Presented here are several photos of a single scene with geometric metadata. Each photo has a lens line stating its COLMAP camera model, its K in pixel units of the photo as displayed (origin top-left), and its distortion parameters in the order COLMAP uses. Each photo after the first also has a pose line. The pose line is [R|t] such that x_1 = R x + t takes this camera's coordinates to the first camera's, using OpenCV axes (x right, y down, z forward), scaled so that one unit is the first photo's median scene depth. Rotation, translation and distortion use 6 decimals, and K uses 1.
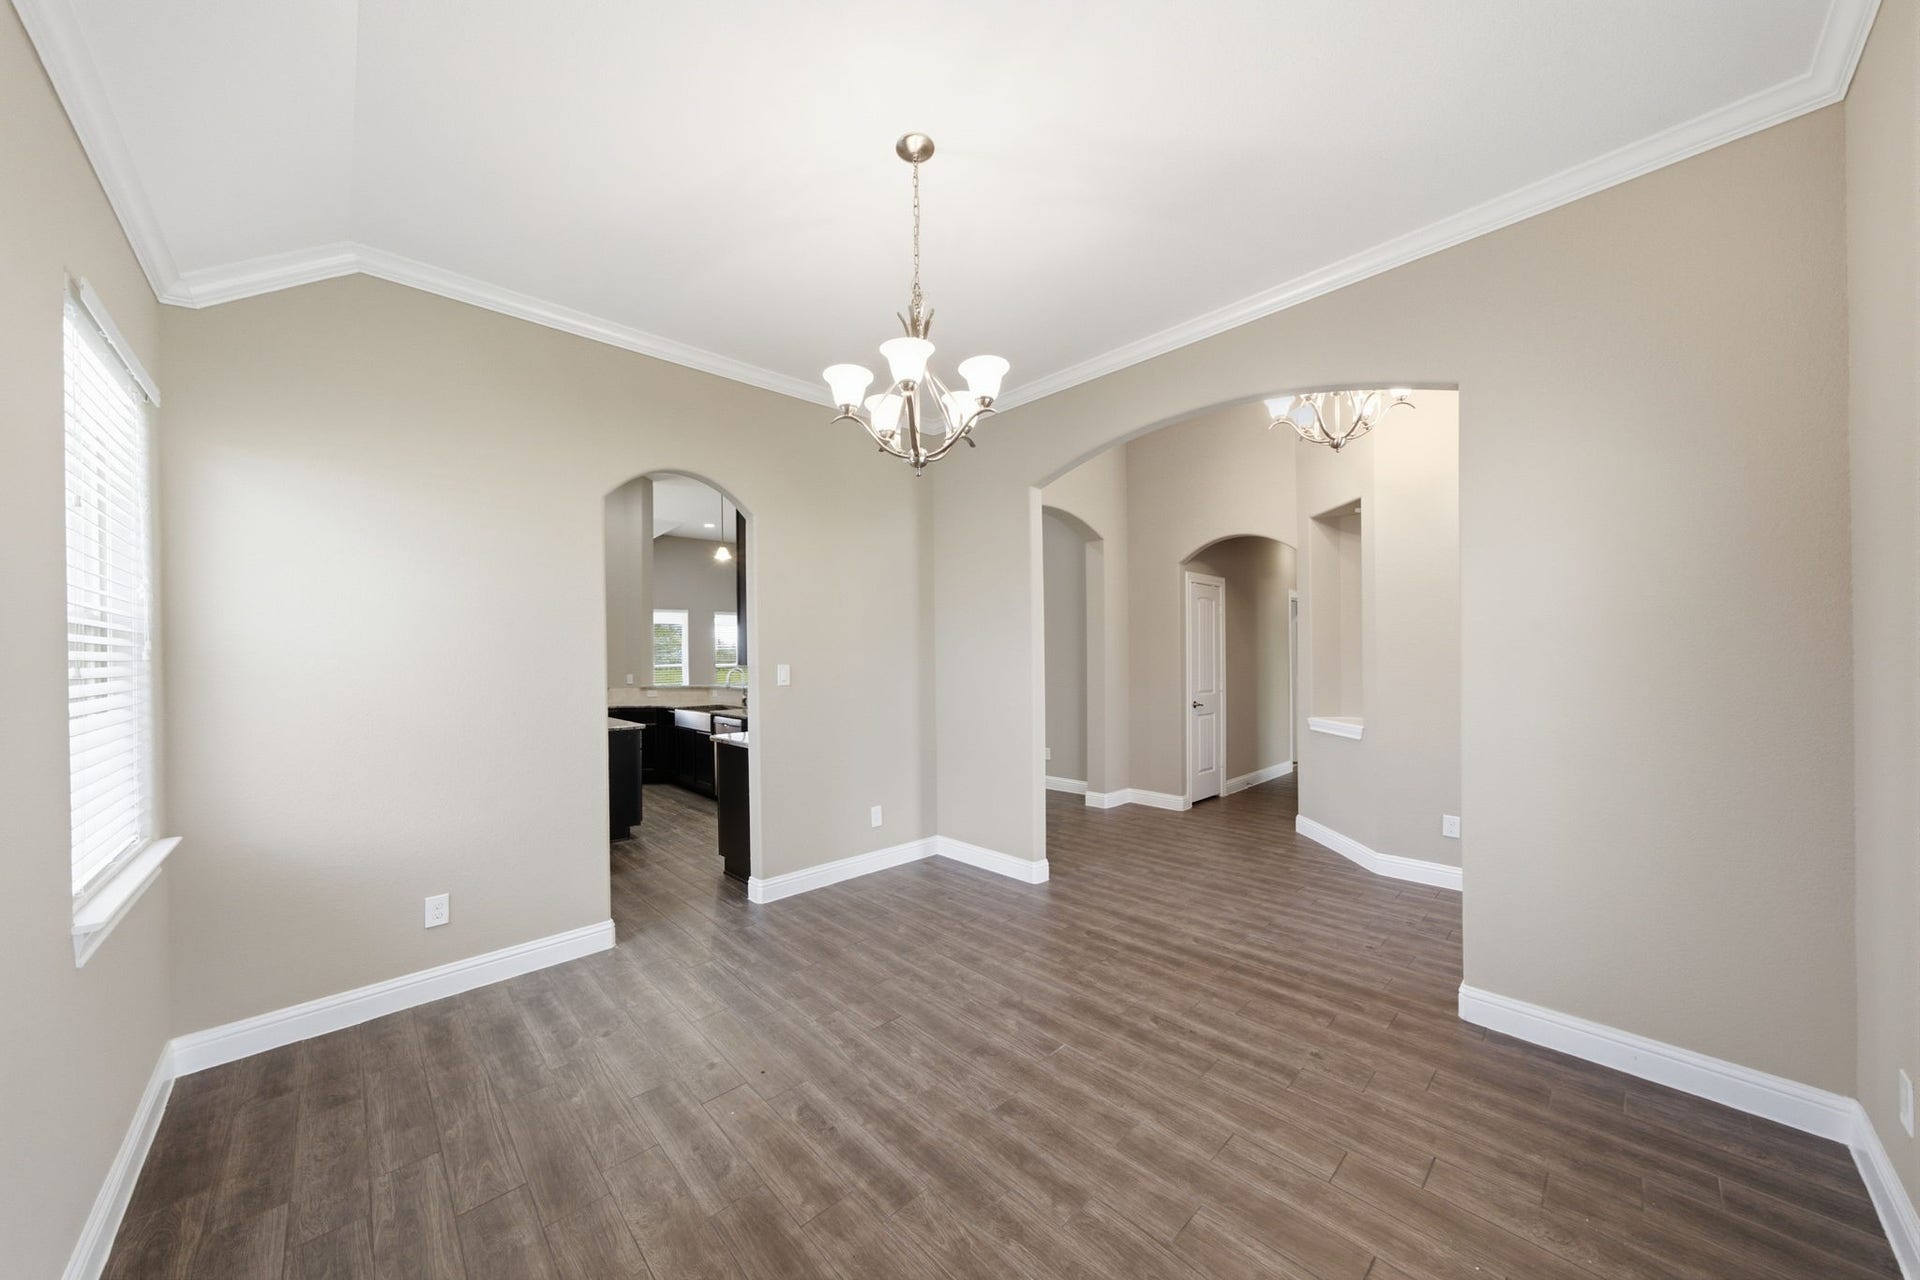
lens RADIAL K [[666.2, 0, 939.6], [0, 666.2, 655.0], [0, 0, 1]] dist [0.000254, 0.000066]
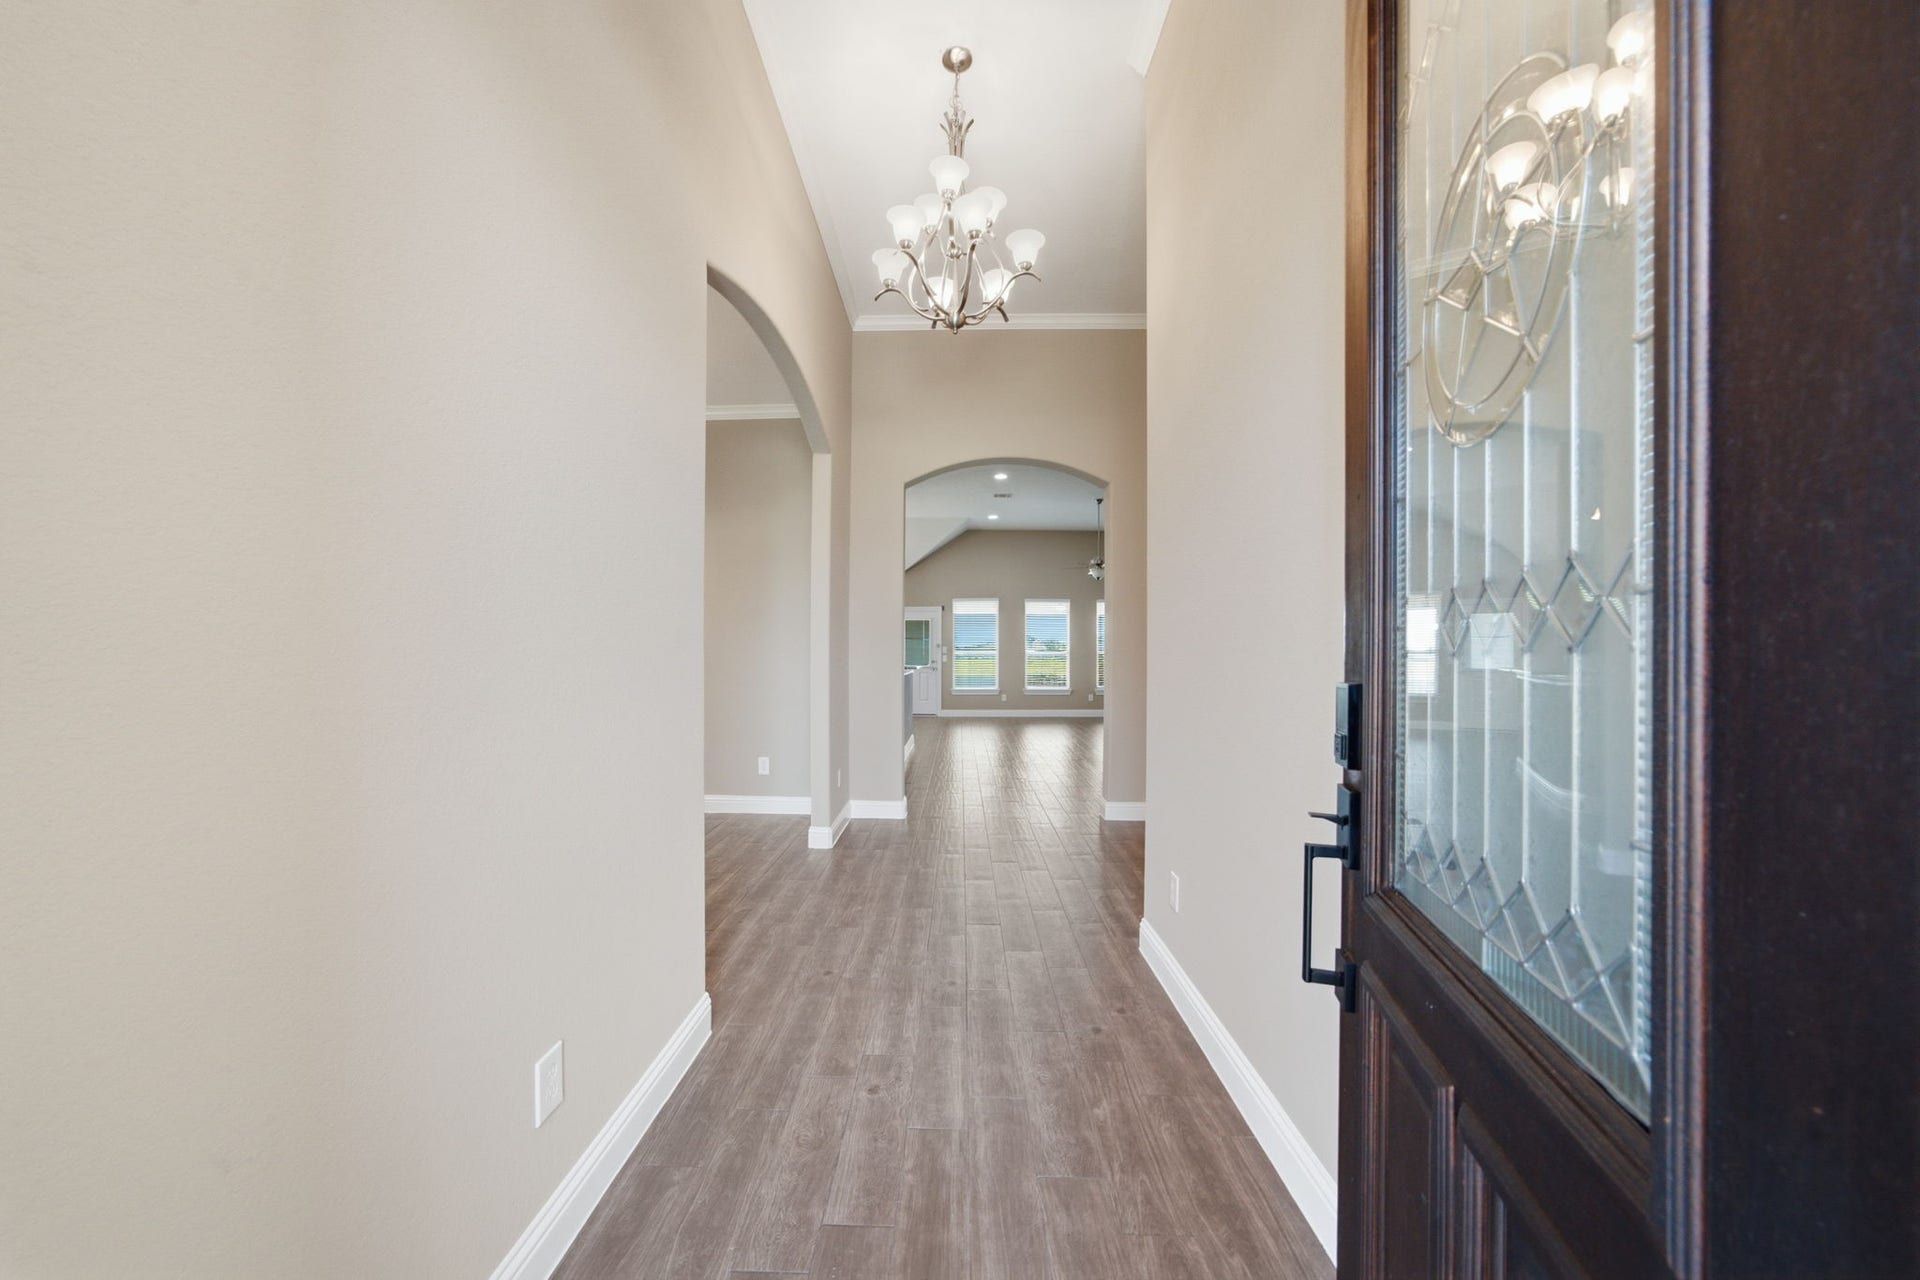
lens RADIAL K [[666.2, 0, 939.6], [0, 666.2, 655.0], [0, 0, 1]] dist [0.000254, 0.000066]
pose [[0.684552, 0.002512, -0.728959, 1.454010], [0.009326, 0.999882, 0.012204, 0.046136], [0.728904, -0.015152, 0.684448, 0.606569]]
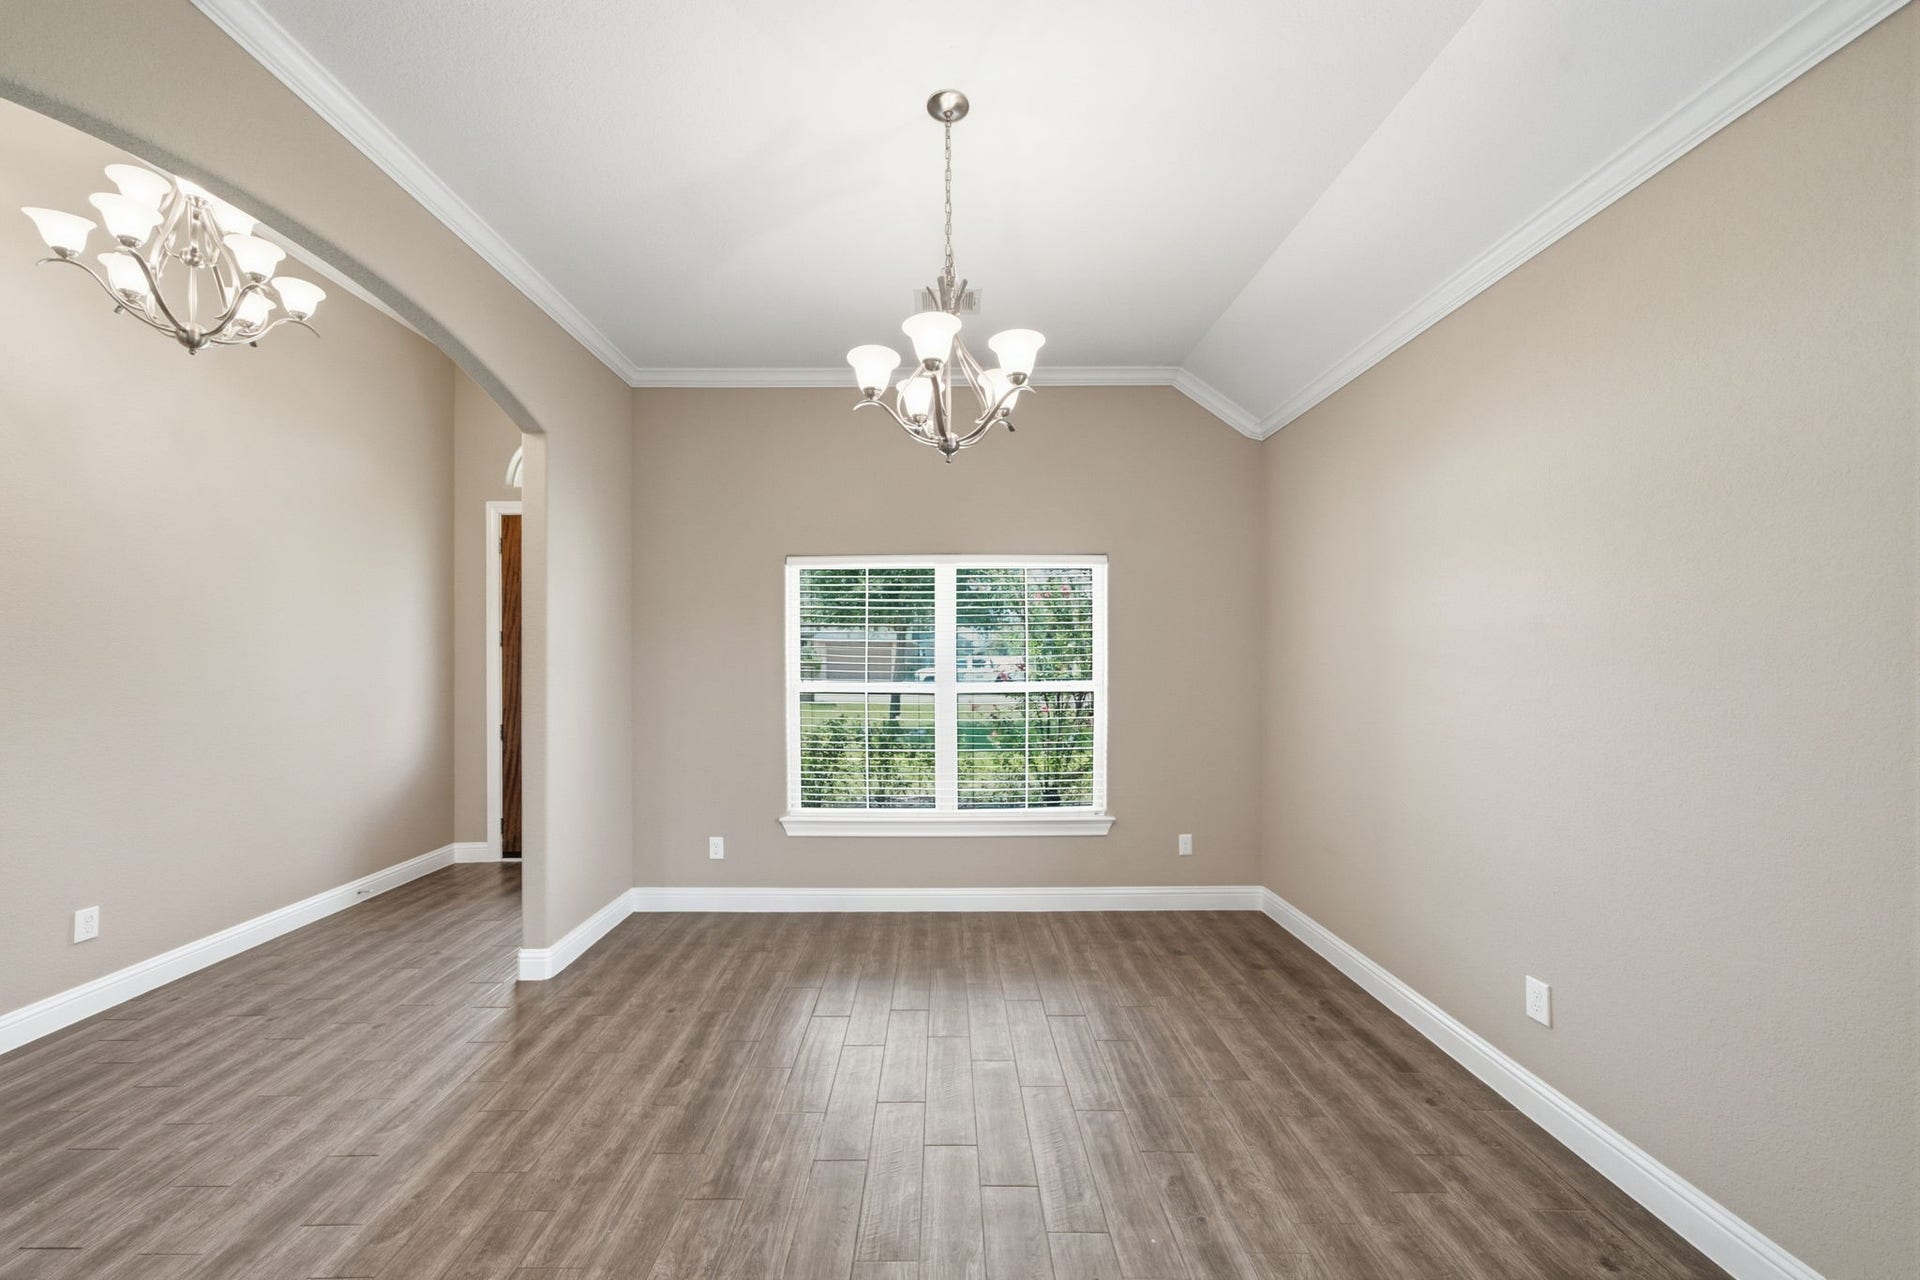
lens RADIAL K [[666.2, 0, 939.6], [0, 666.2, 655.0], [0, 0, 1]] dist [0.000254, 0.000066]
pose [[-0.722809, 0.019574, 0.690771, -0.483276], [0.013056, 0.999807, -0.014670, -0.001012], [-0.690925, -0.001585, -0.722925, 1.228878]]
